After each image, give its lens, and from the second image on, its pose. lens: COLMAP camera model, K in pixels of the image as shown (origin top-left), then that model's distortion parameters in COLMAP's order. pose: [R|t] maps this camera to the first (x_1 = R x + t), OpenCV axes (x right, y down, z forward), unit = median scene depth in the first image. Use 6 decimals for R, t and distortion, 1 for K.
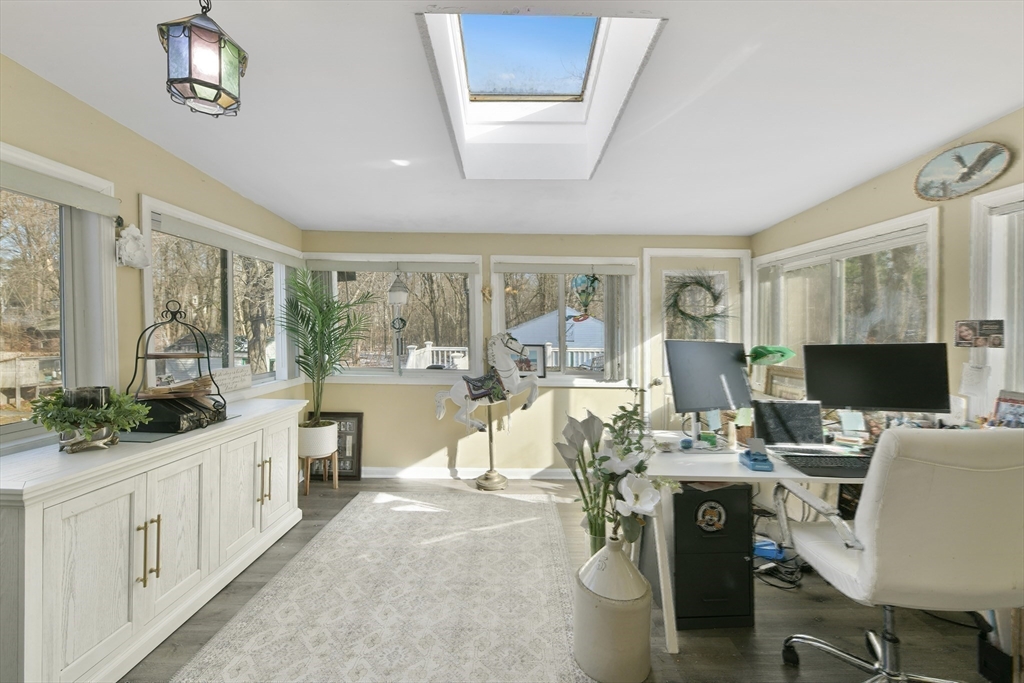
lens RADIAL K [[421.4, 0, 515.1], [0, 421.4, 332.0], [0, 0, 1]] dist [0.000863, 0.000061]
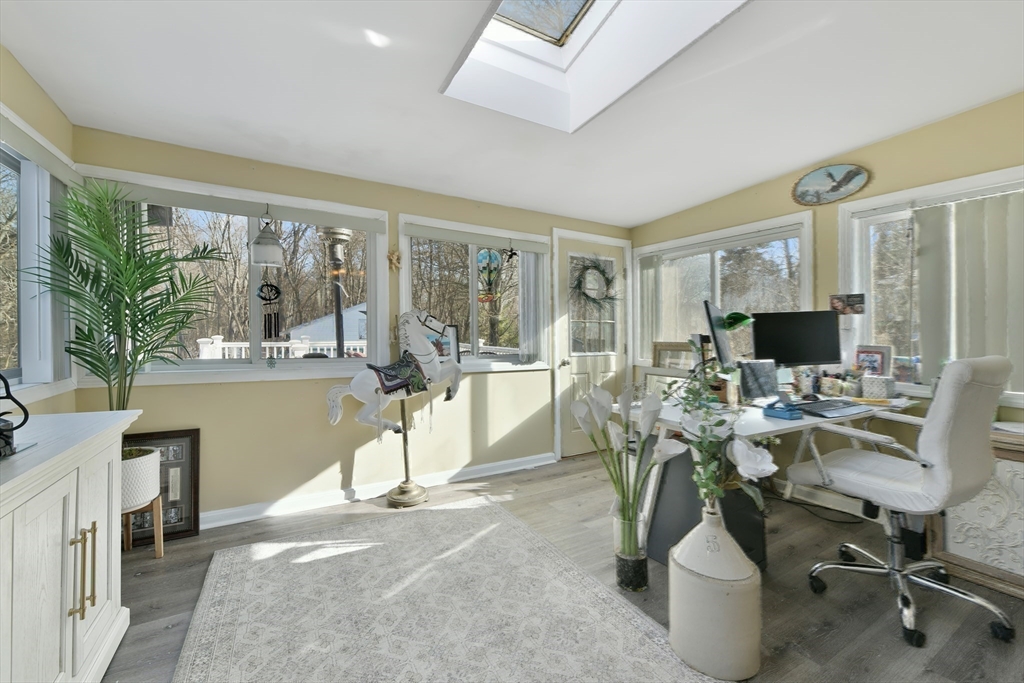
lens RADIAL K [[416.9, 0, 513.3], [0, 416.9, 325.6], [0, 0, 1]] dist [-0.000394, -0.000028]
pose [[0.864207, 0.004268, 0.503119, -0.283538], [0.005436, 0.999826, -0.017820, 0.050863], [-0.503108, 0.018136, 0.864033, 0.216035]]
